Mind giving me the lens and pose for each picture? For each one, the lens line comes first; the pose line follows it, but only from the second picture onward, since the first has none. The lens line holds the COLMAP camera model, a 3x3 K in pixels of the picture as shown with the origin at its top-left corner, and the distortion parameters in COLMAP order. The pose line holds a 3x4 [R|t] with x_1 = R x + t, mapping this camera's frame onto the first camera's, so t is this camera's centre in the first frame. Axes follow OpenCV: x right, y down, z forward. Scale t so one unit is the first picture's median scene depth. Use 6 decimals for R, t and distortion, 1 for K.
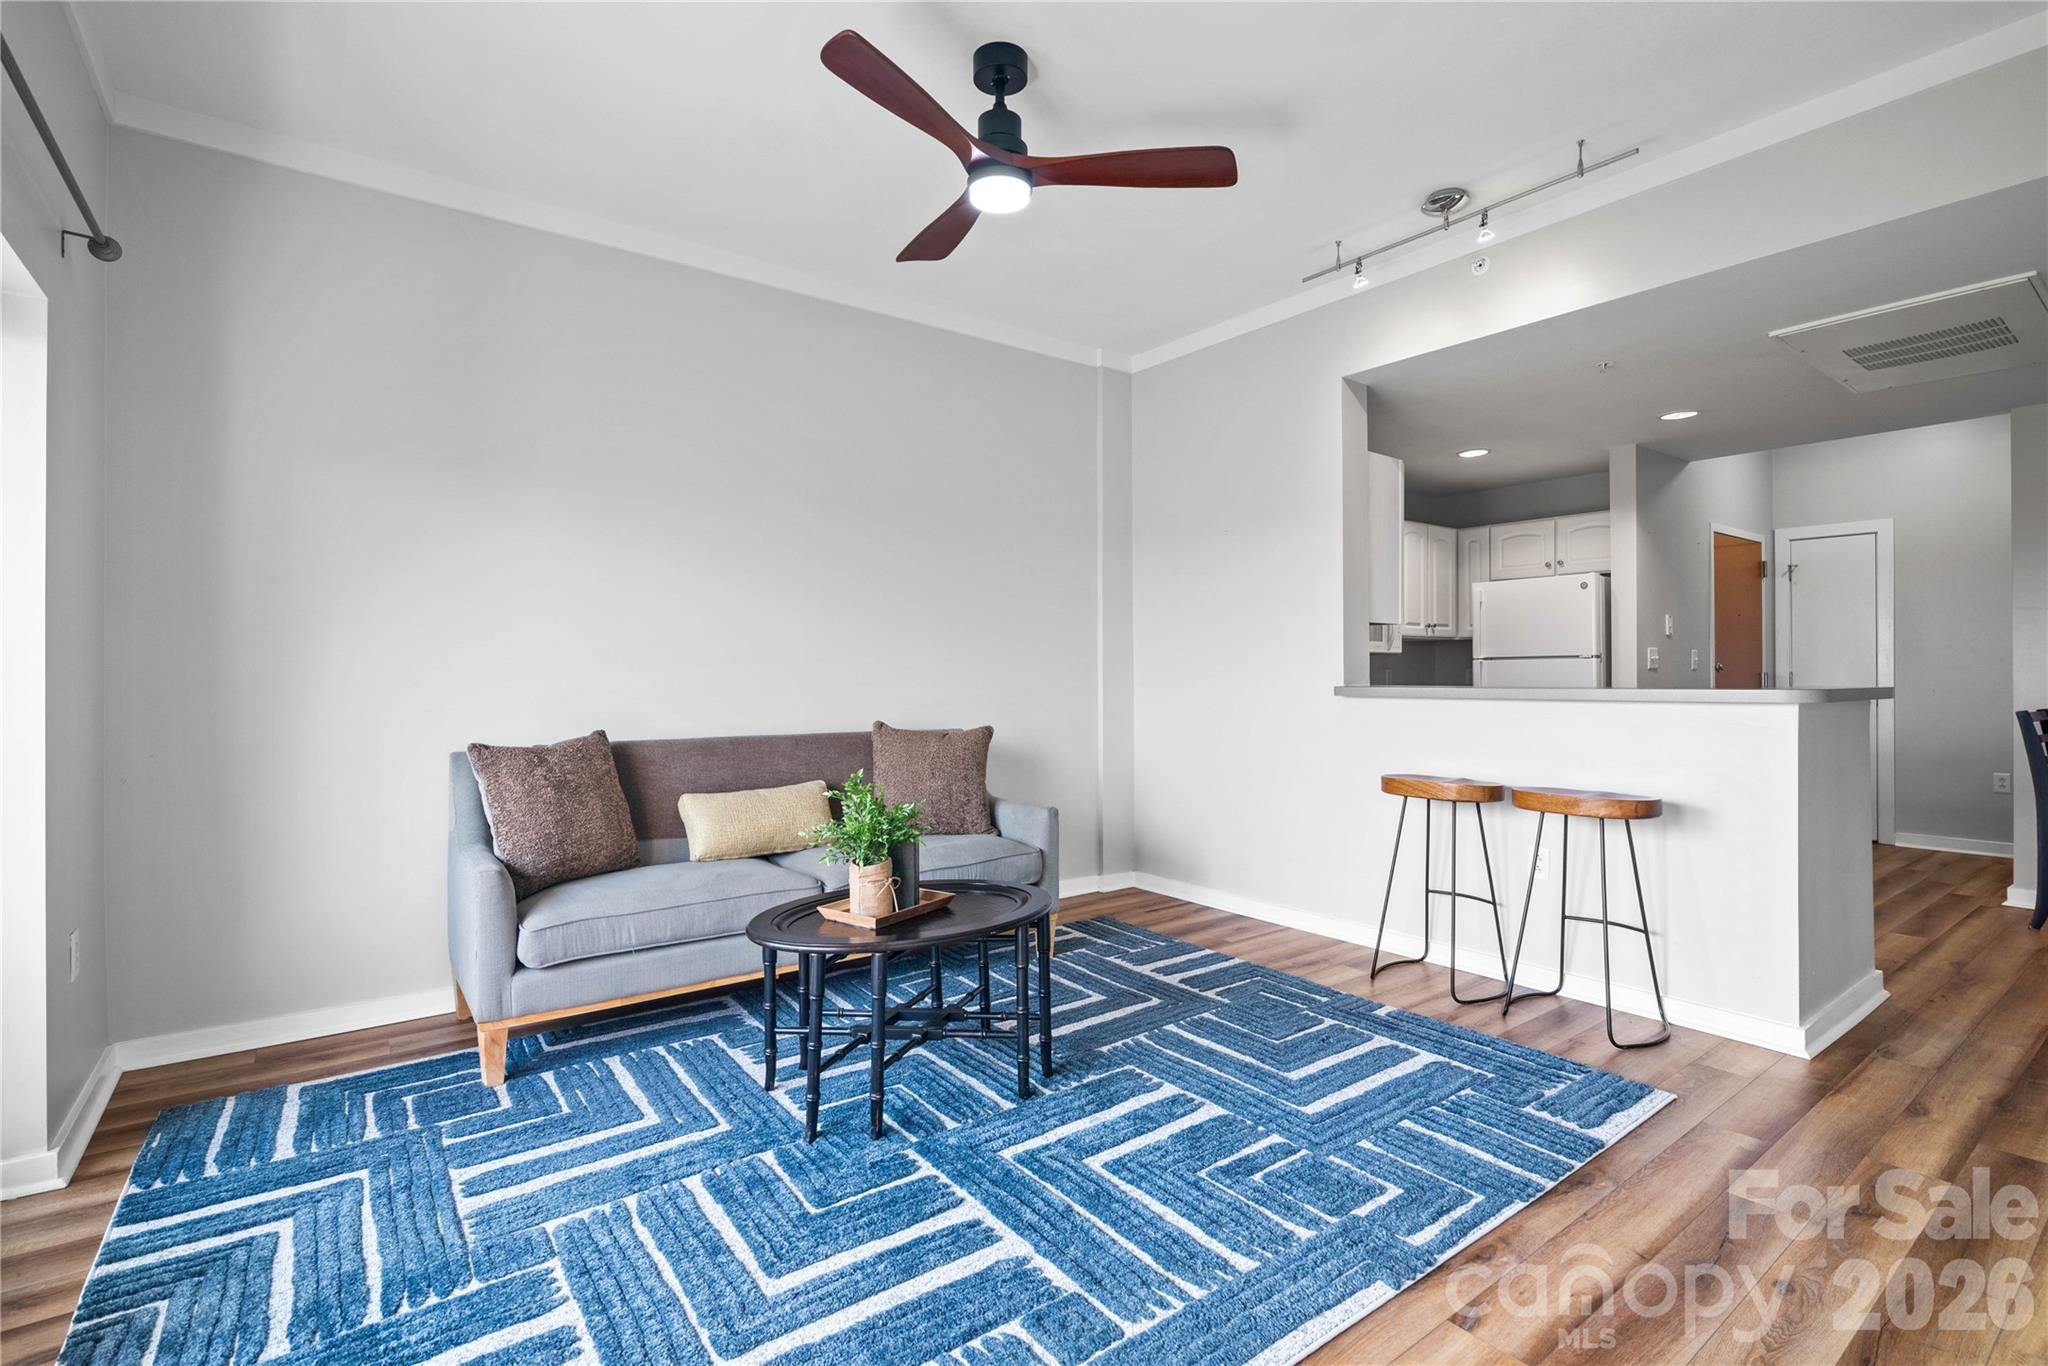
lens RADIAL K [[950.8, 0, 1007.5], [0, 950.8, 667.7], [0, 0, 1]] dist [-0.008970, 0.001142]
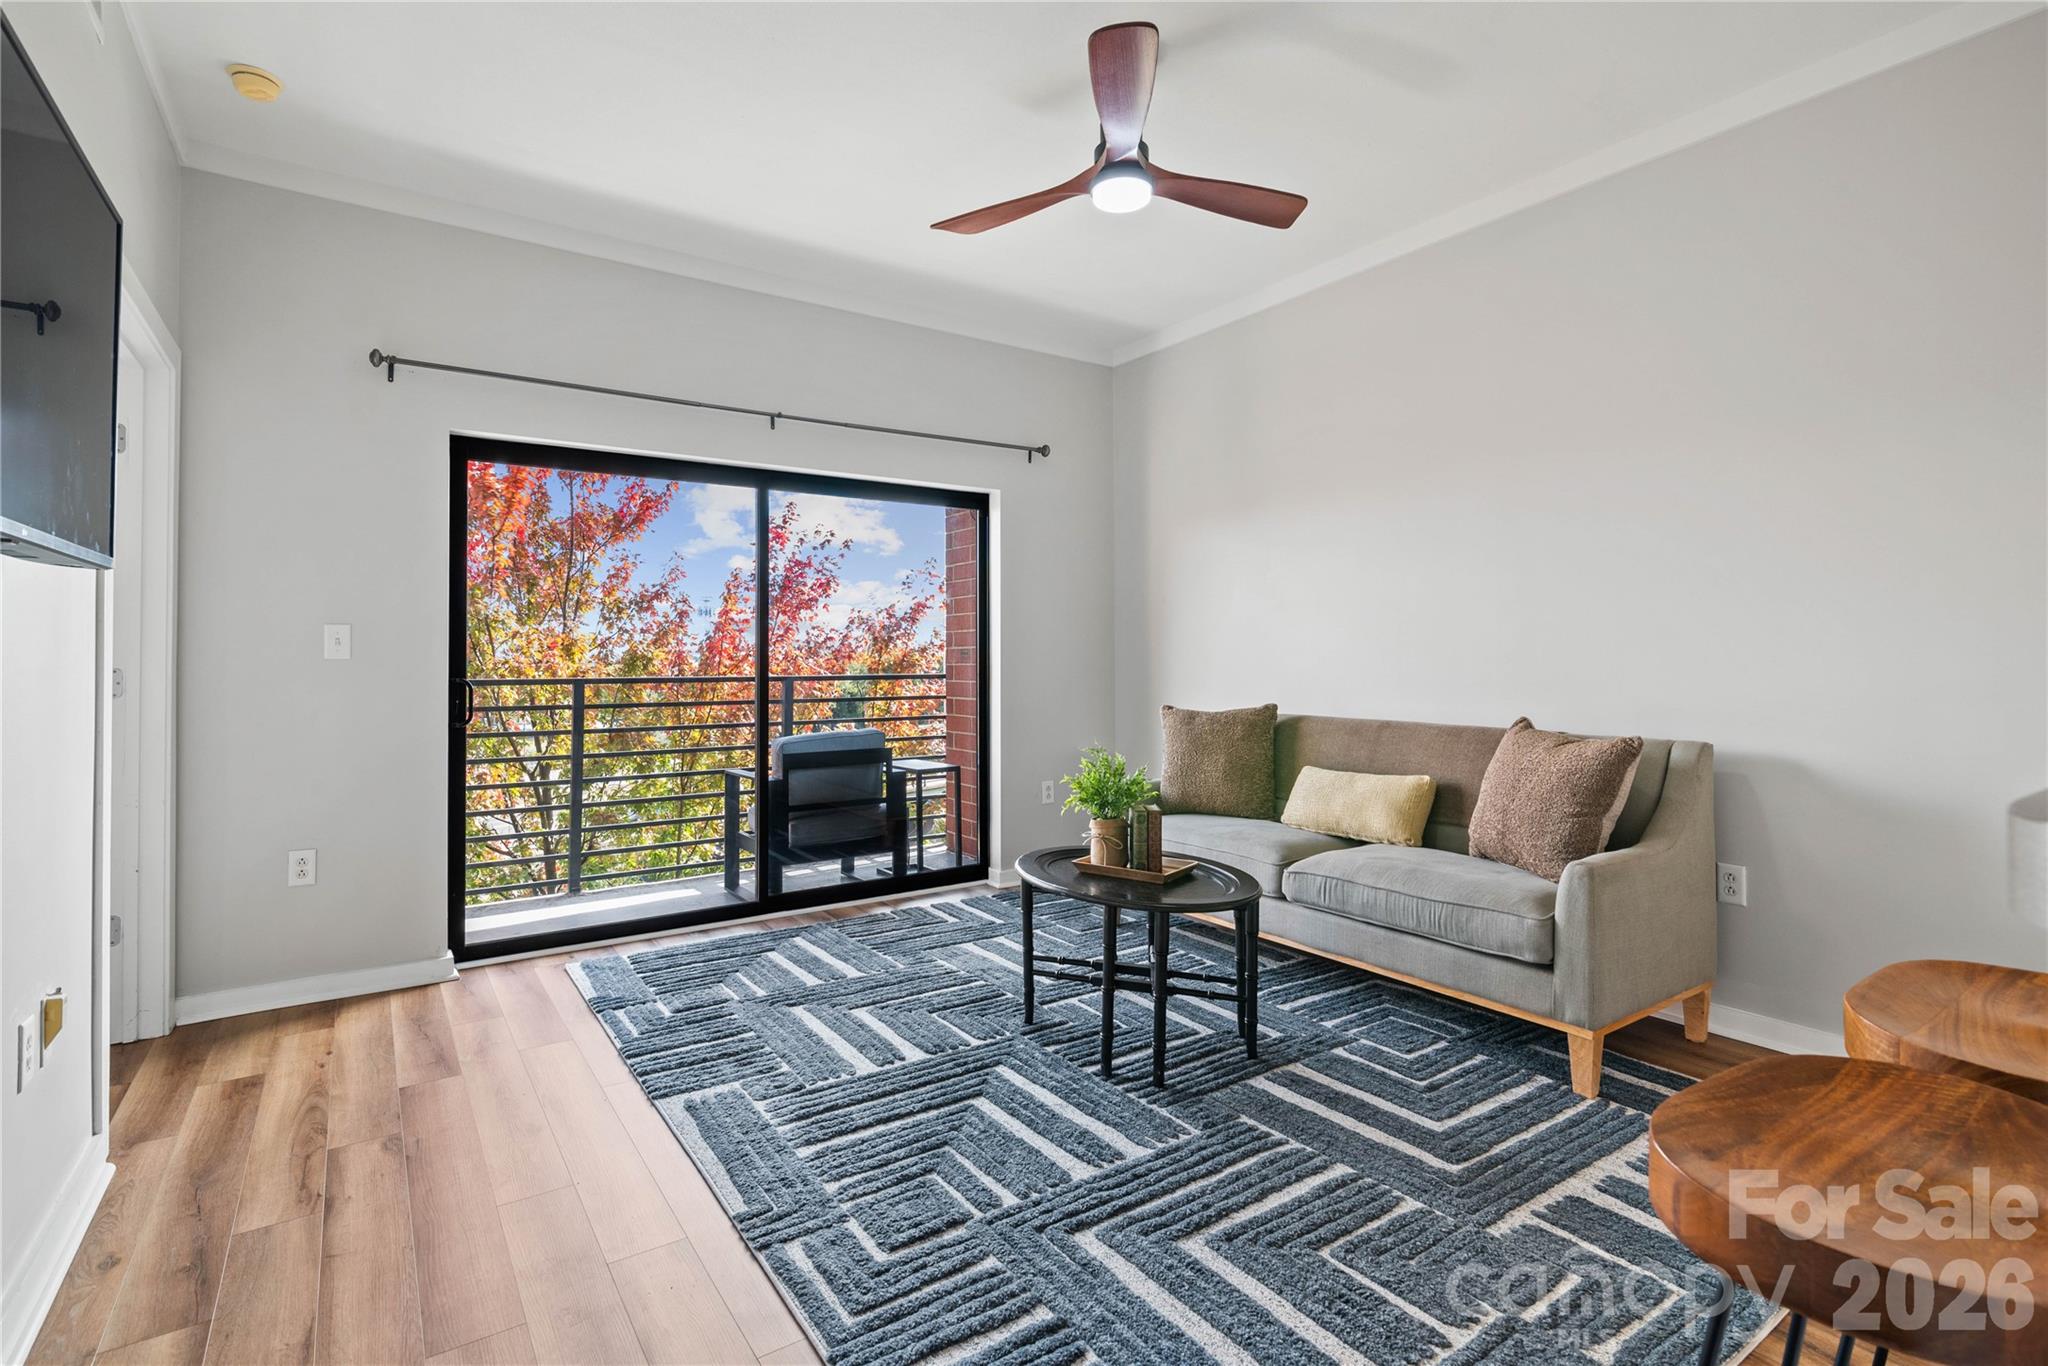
lens RADIAL K [[950.8, 0, 1025.7], [0, 950.8, 641.2], [0, 0, 1]] dist [-0.008970, 0.001142]
pose [[-0.020463, -0.016563, -0.999653, 0.890628], [0.009511, 0.999814, -0.016760, 0.003334], [0.999745, -0.009851, -0.020301, 0.801903]]
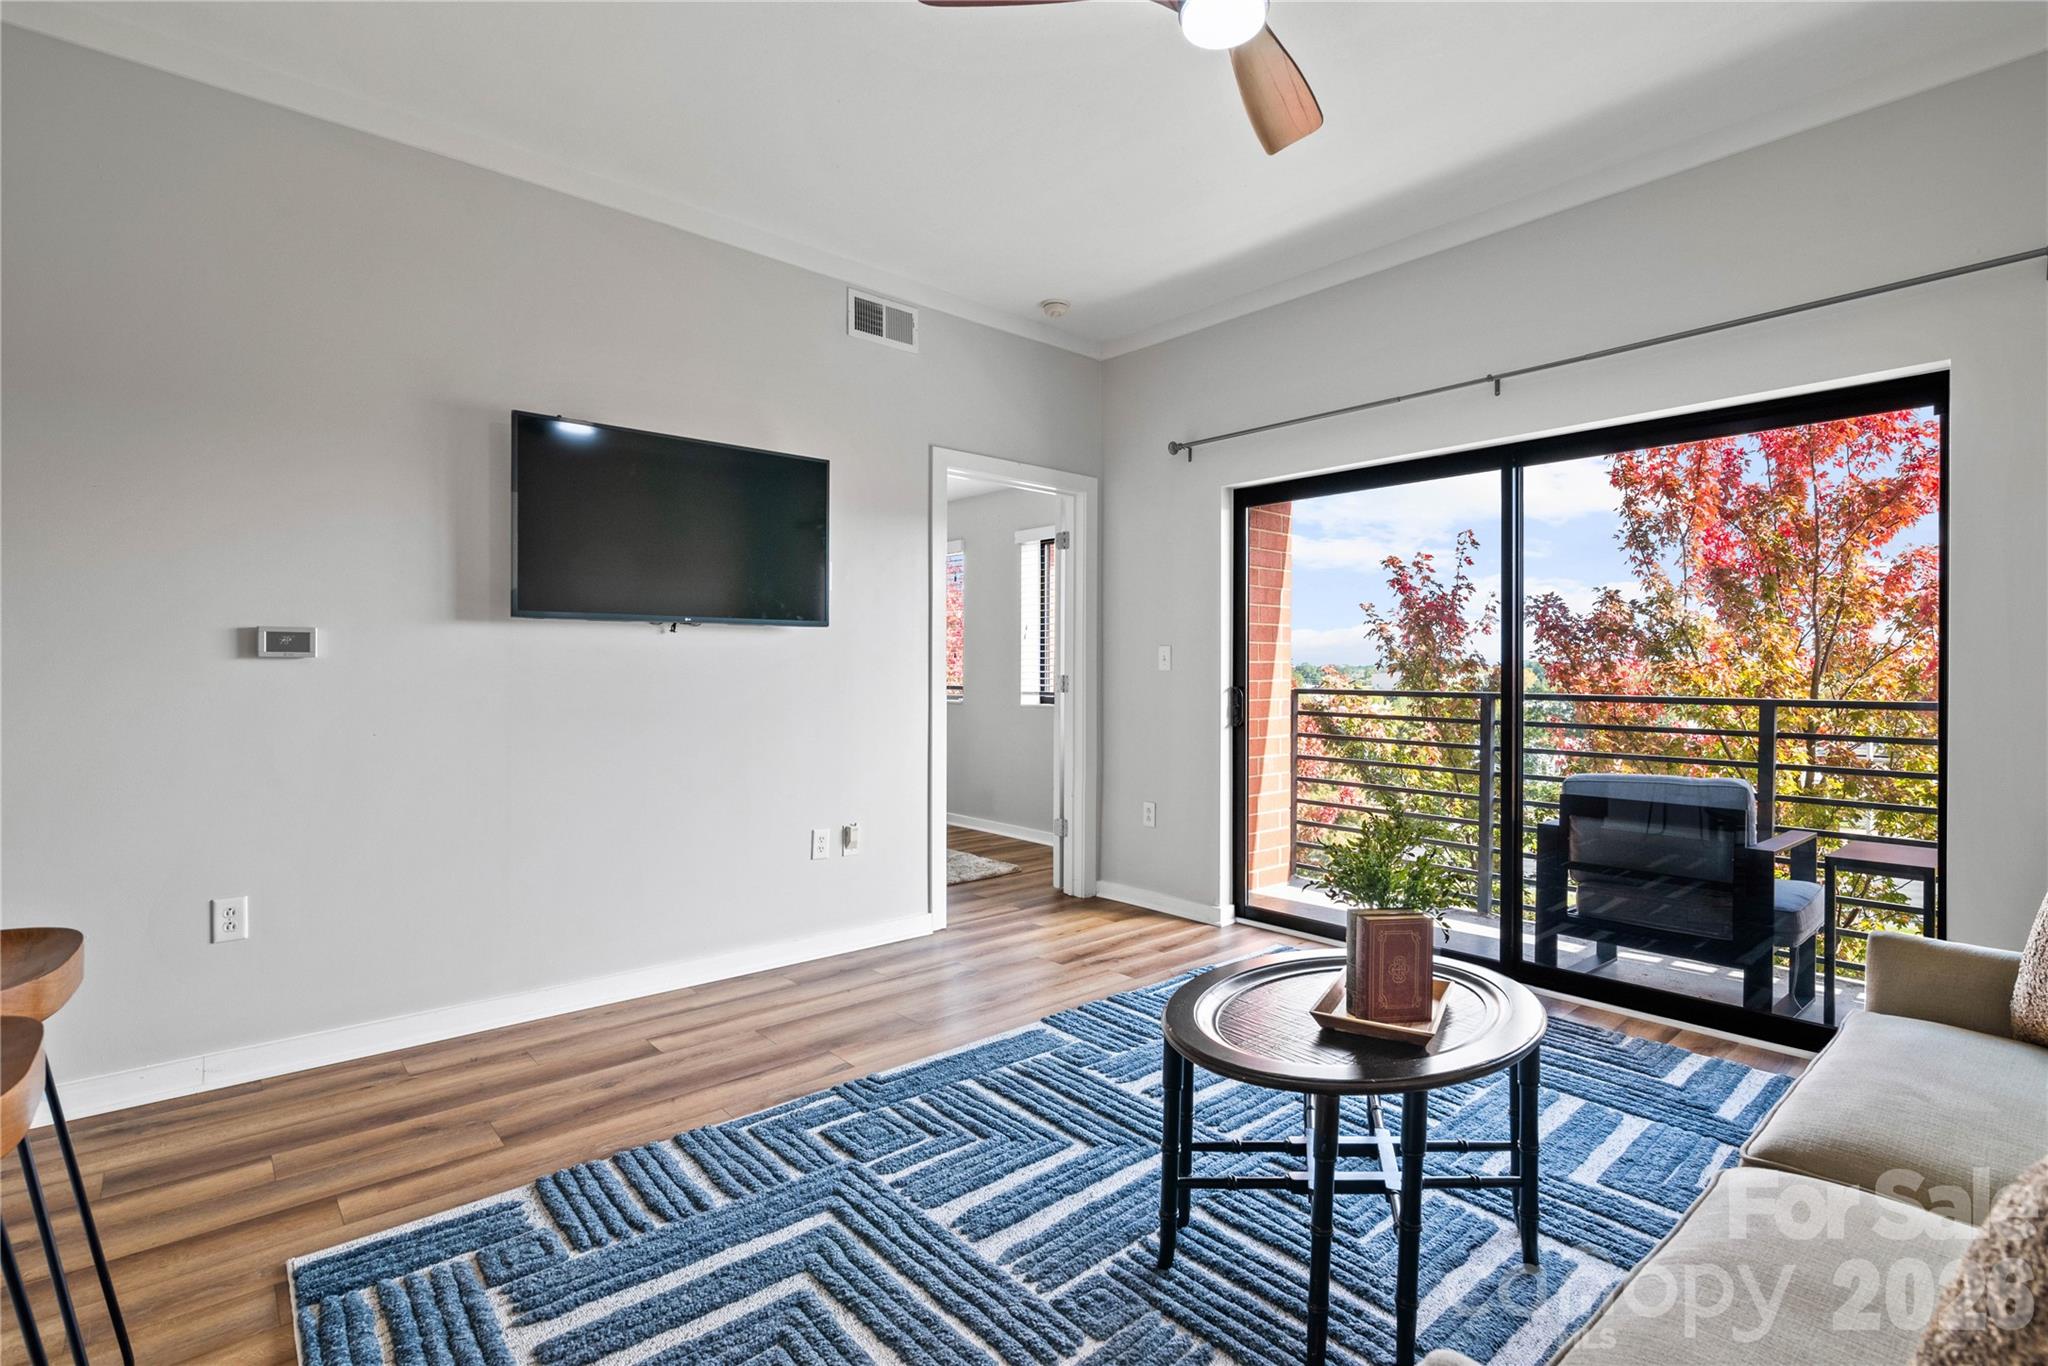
lens RADIAL K [[950.8, 0, 1032.2], [0, 950.8, 679.6], [0, 0, 1]] dist [-0.008970, 0.001142]
pose [[-0.993826, -0.005598, -0.110811, 0.193993], [-0.005816, 0.999982, 0.001643, 0.011066], [0.110800, 0.002277, -0.993840, 1.487677]]
